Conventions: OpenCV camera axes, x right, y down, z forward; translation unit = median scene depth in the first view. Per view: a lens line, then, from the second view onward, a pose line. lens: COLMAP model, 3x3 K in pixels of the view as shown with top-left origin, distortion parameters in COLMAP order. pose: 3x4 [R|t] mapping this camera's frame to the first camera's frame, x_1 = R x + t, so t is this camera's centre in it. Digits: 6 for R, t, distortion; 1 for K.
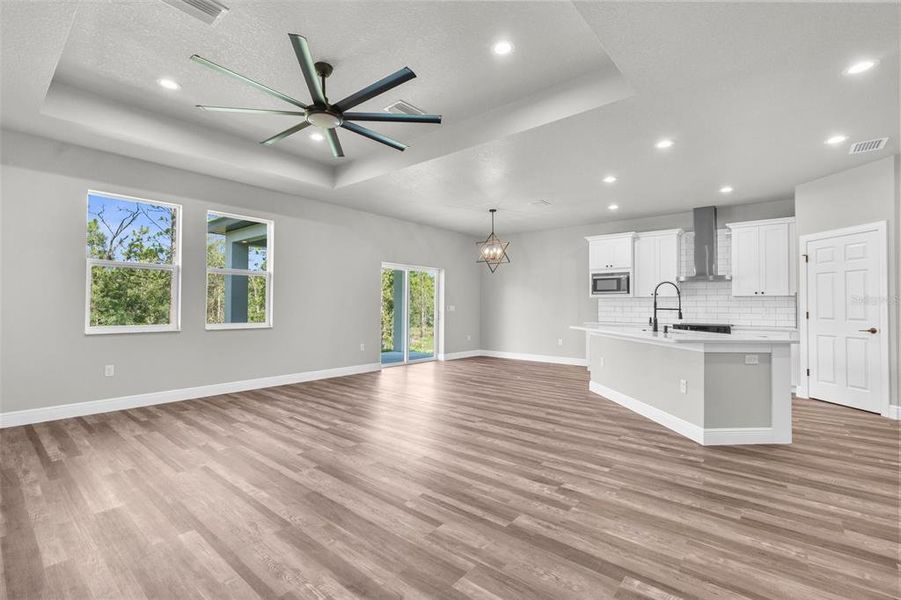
lens RADIAL K [[343.1, 0, 499.5], [0, 343.1, 300.2], [0, 0, 1]] dist [0.000419, 0.000083]
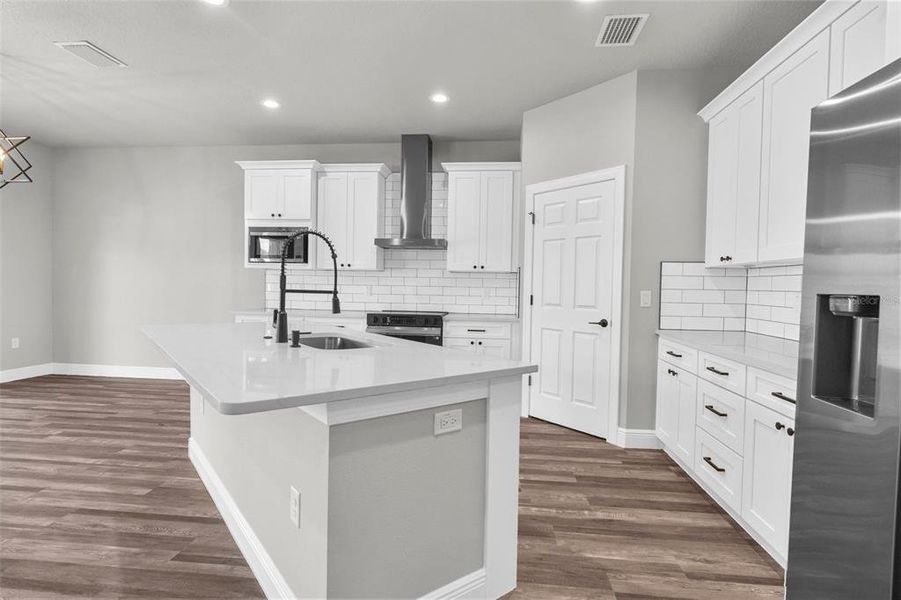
lens RADIAL K [[459.9, 0, 443.9], [0, 459.9, 295.9], [0, 0, 1]] dist [0.002944, 0.000544]
pose [[0.843890, -0.001269, 0.536514, 0.214158], [-0.023346, 0.998963, 0.039084, 0.002846], [-0.536008, -0.045508, 0.842986, 0.269171]]
